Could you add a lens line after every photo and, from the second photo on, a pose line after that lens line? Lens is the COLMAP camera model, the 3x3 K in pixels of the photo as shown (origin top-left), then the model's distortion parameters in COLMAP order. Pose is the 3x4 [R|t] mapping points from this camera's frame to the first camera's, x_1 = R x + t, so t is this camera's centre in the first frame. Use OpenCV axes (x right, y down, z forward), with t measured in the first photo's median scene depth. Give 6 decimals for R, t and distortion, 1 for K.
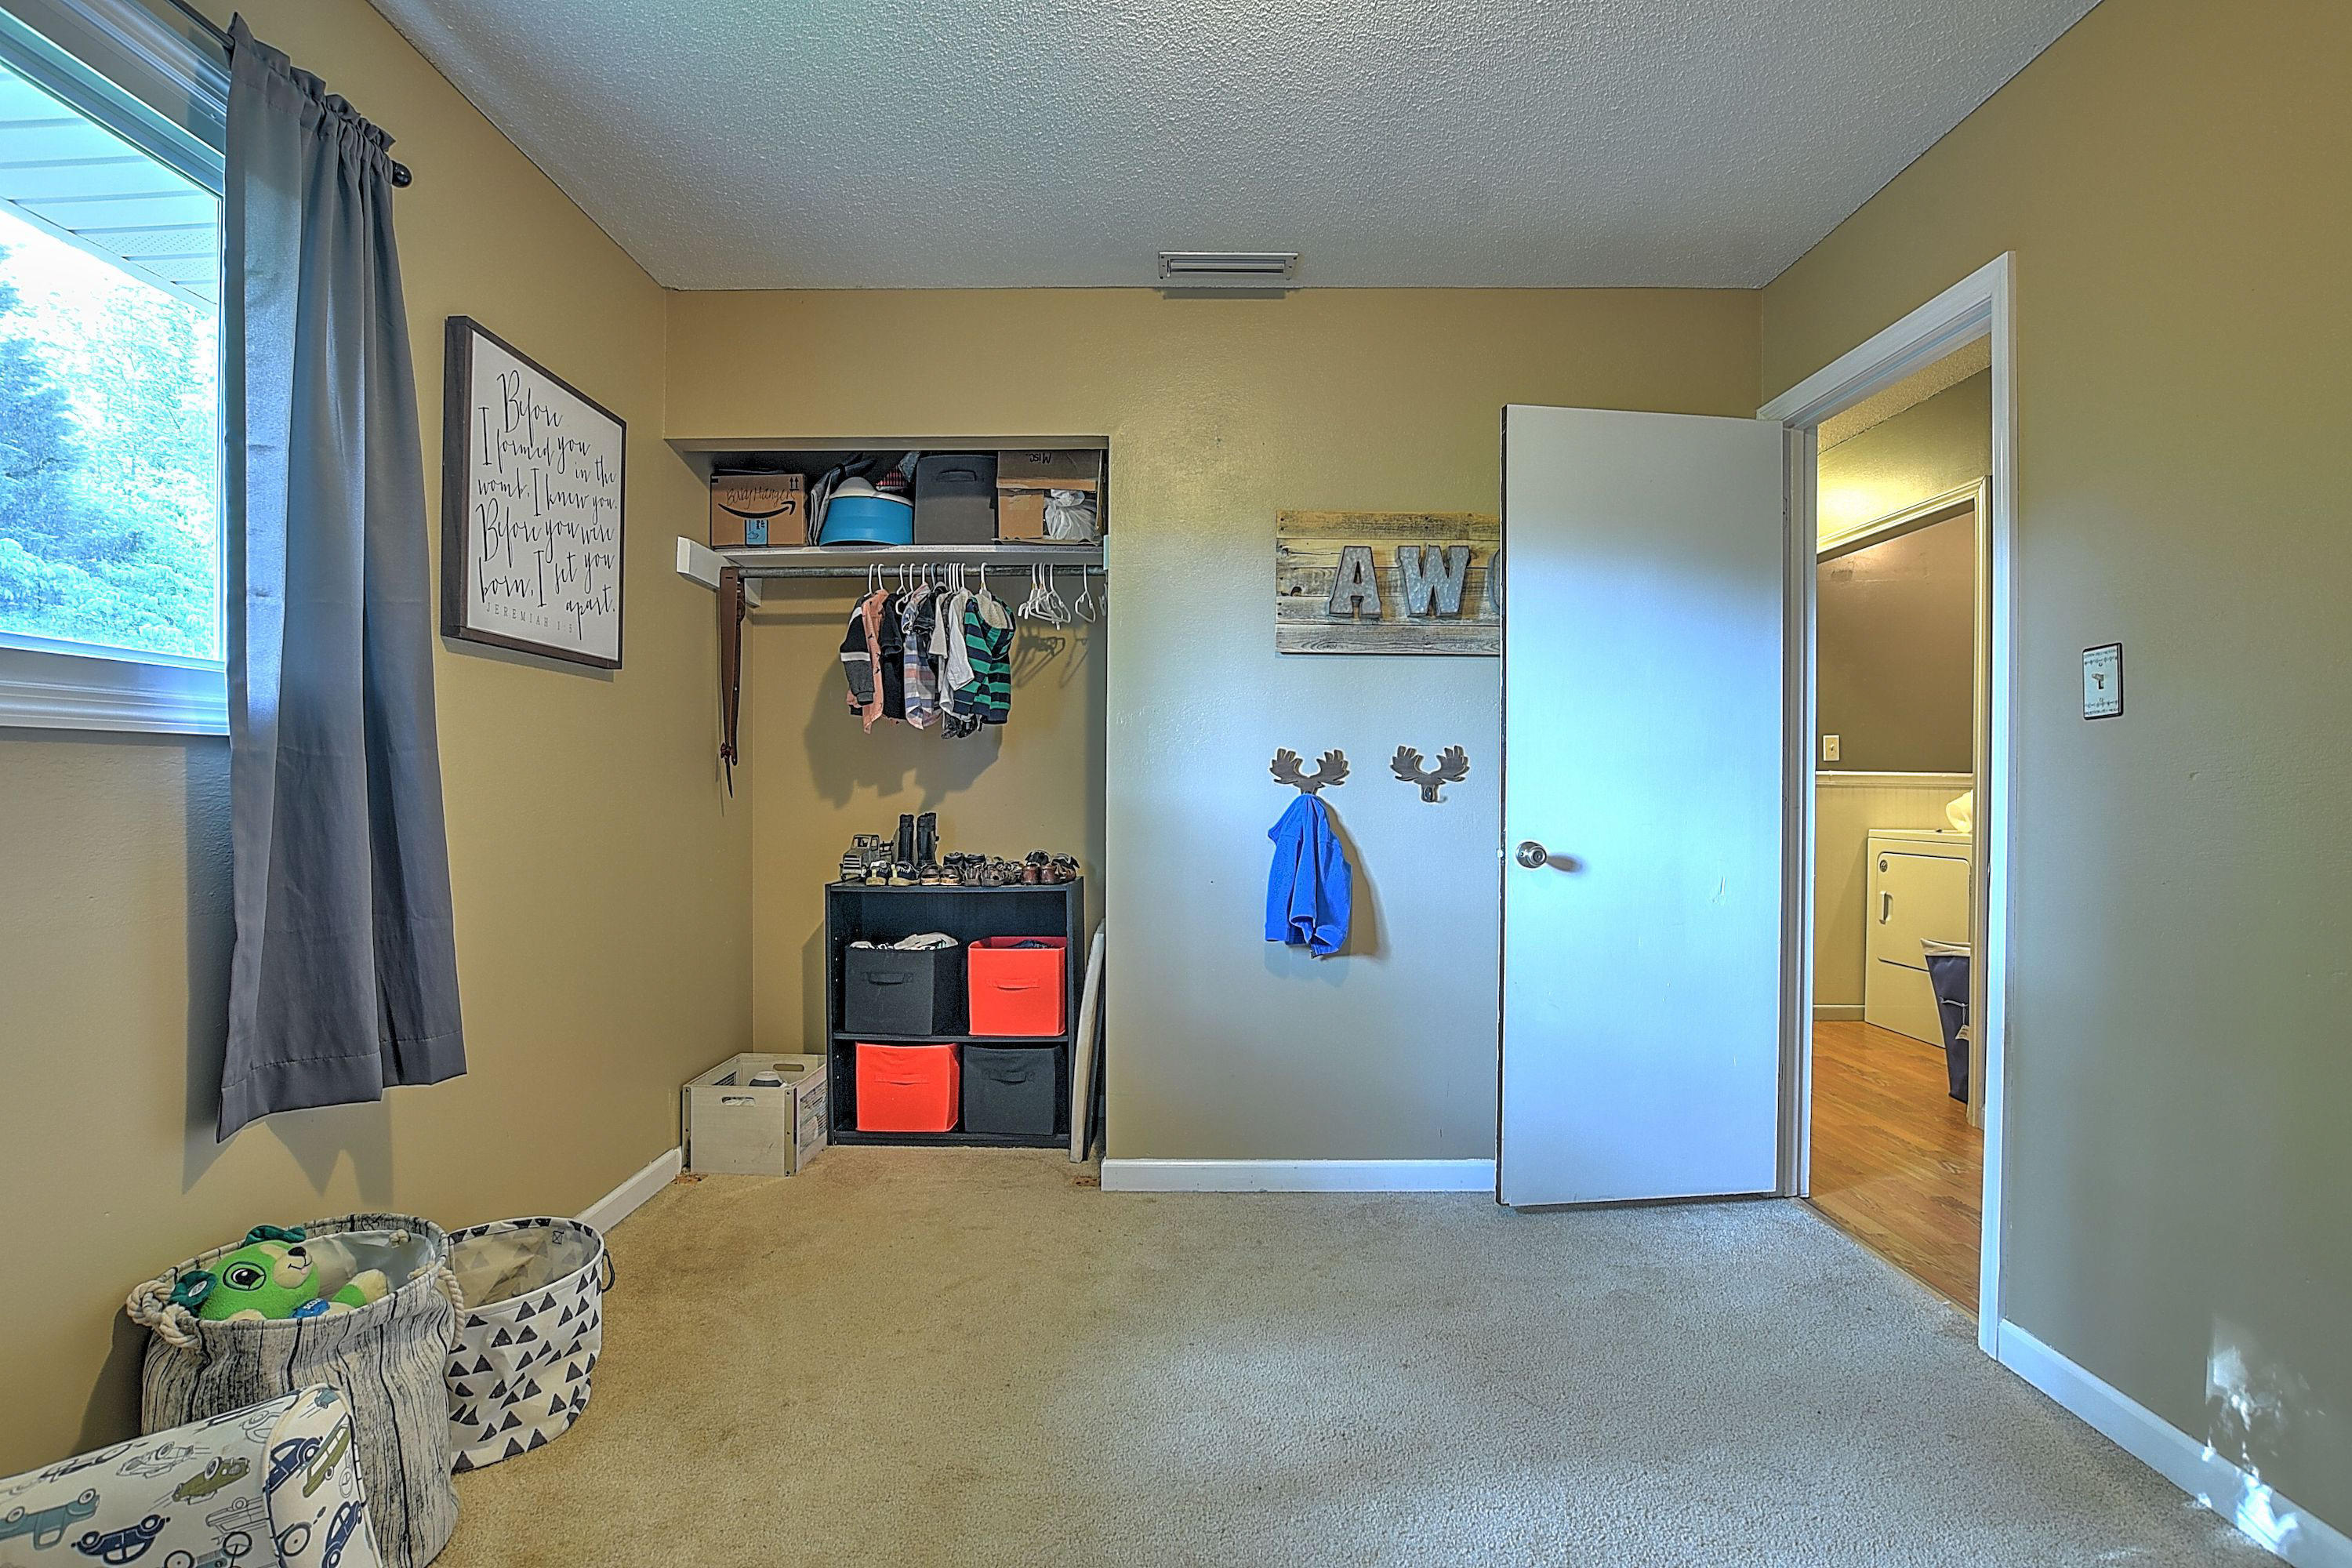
lens RADIAL K [[1080.2, 0, 1172.9], [0, 1080.2, 785.7], [0, 0, 1]] dist [-0.029090, 0.005096]
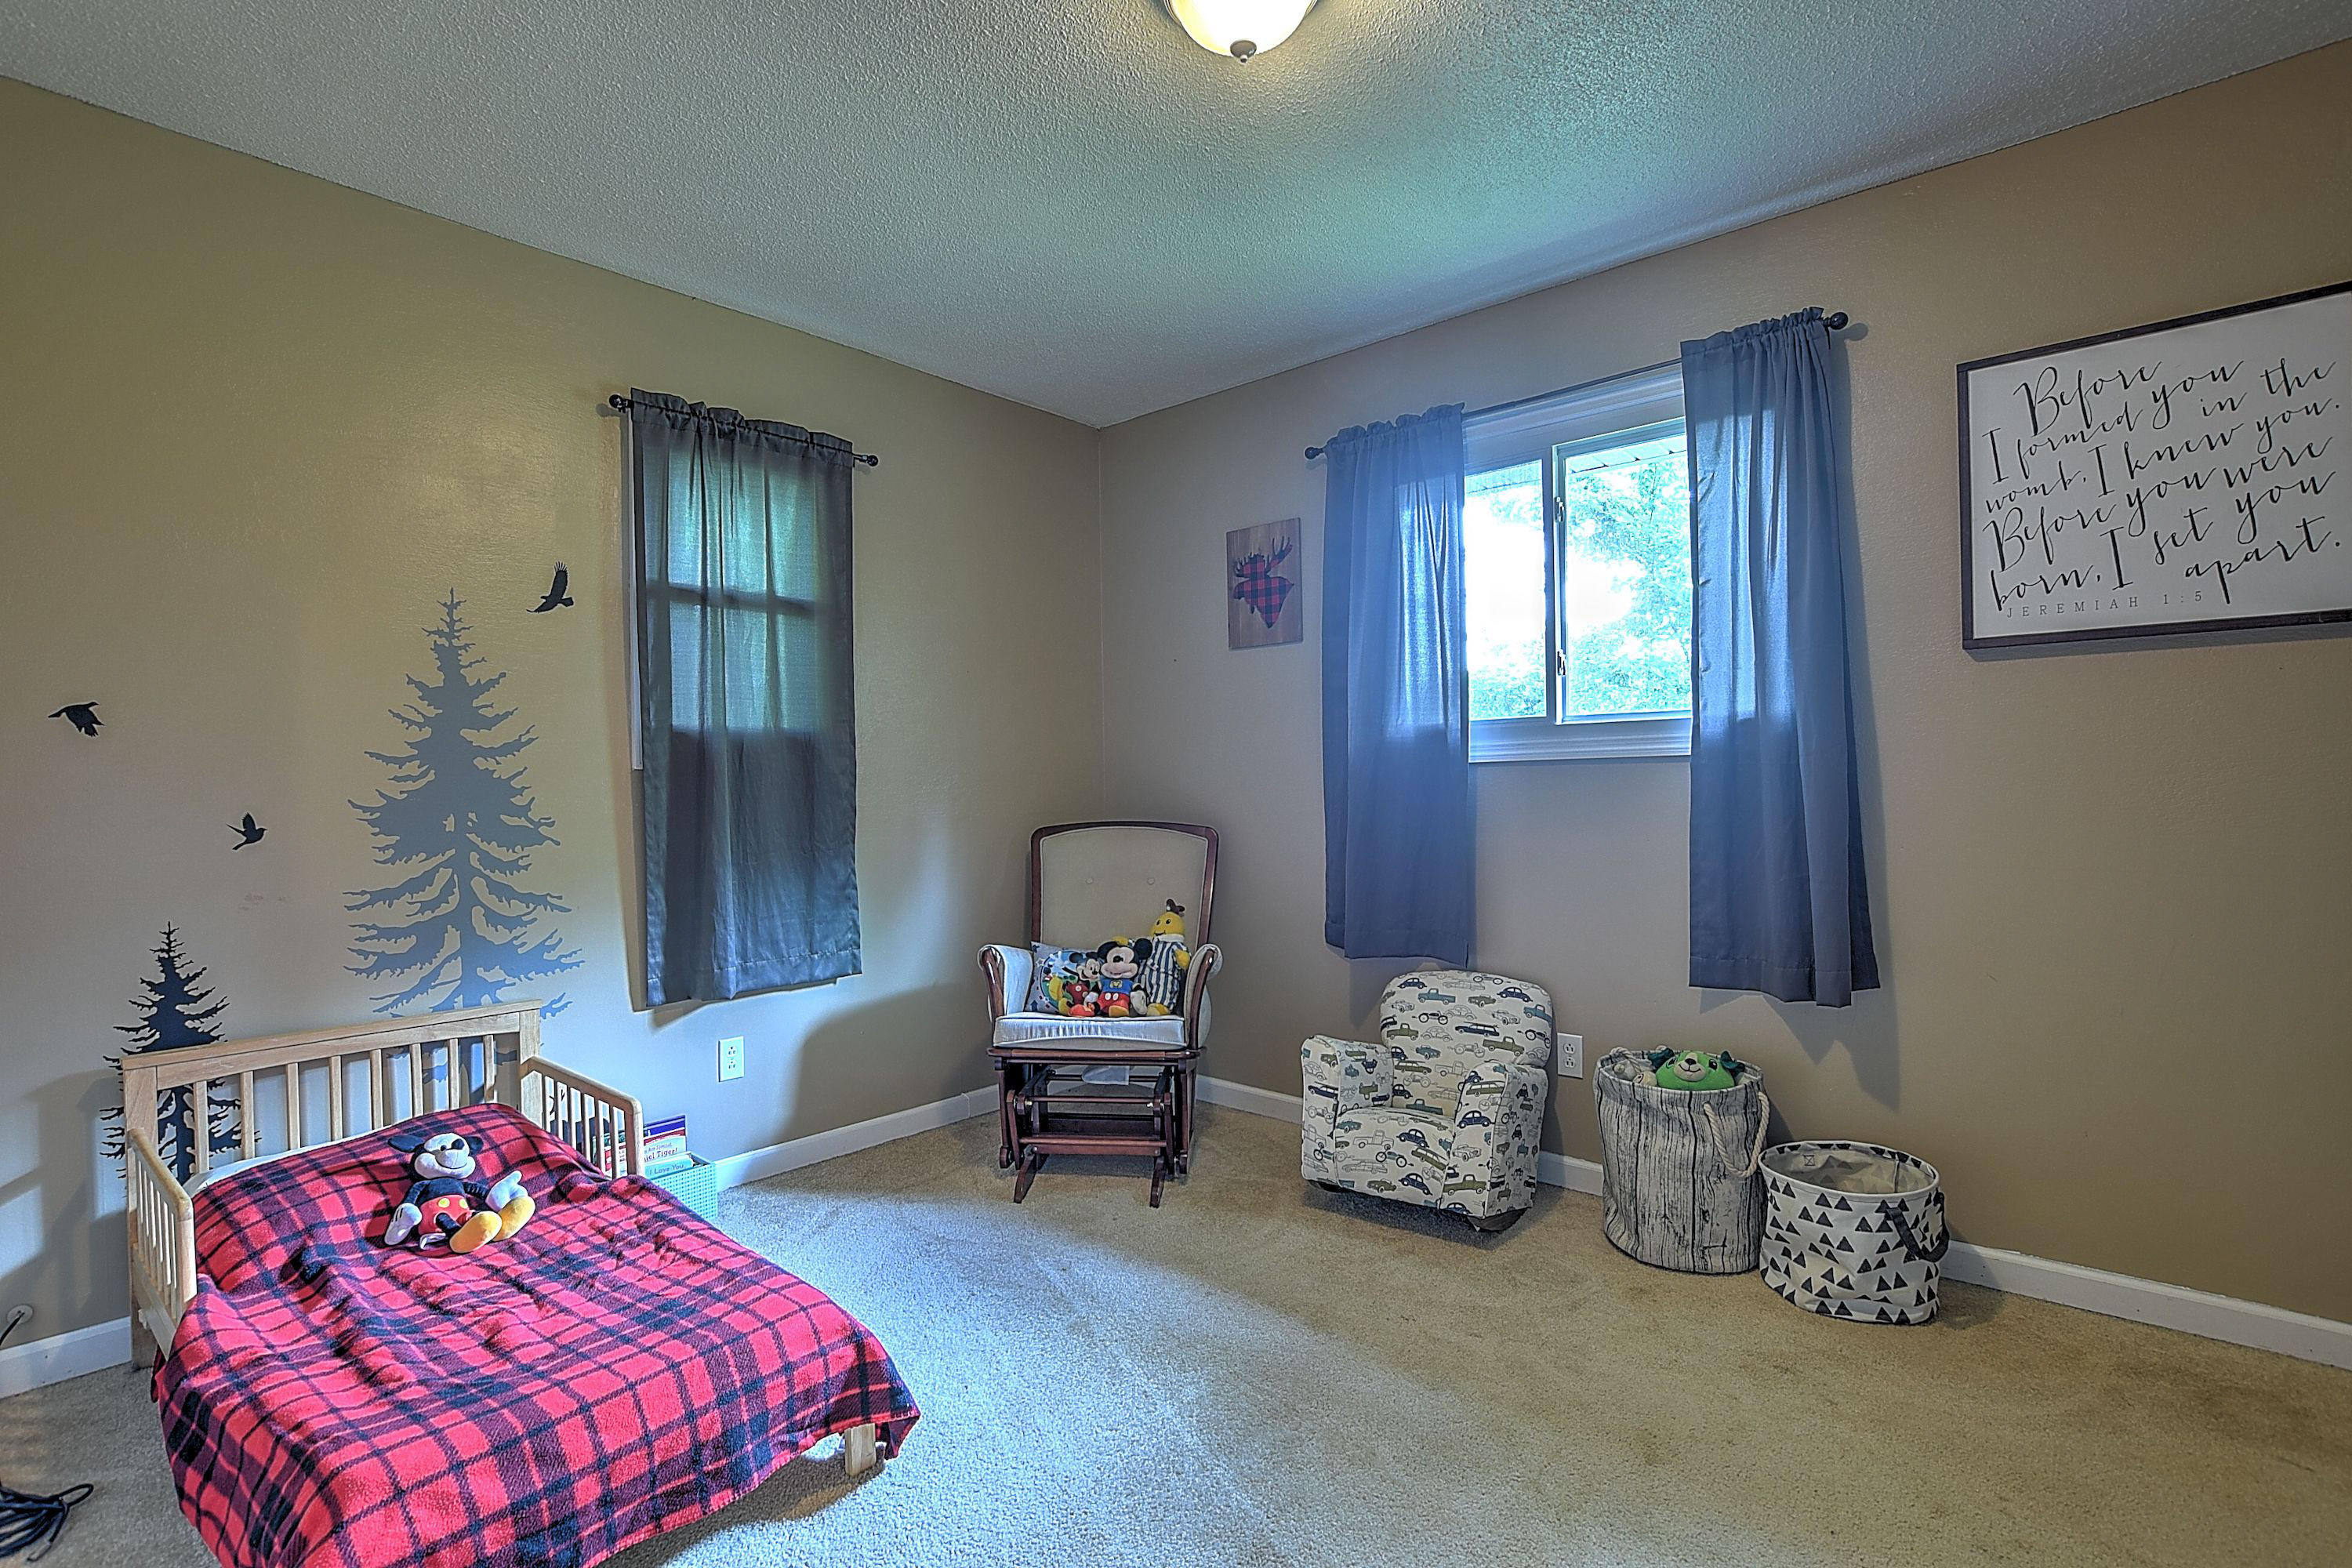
lens RADIAL K [[1080.2, 0, 1173.9], [0, 1080.2, 787.4], [0, 0, 1]] dist [-0.029090, 0.005096]
pose [[-0.658574, 0.012572, -0.752411, 0.609451], [0.014377, 0.999888, 0.004122, -0.008860], [0.752379, -0.008103, -0.658681, 0.925525]]
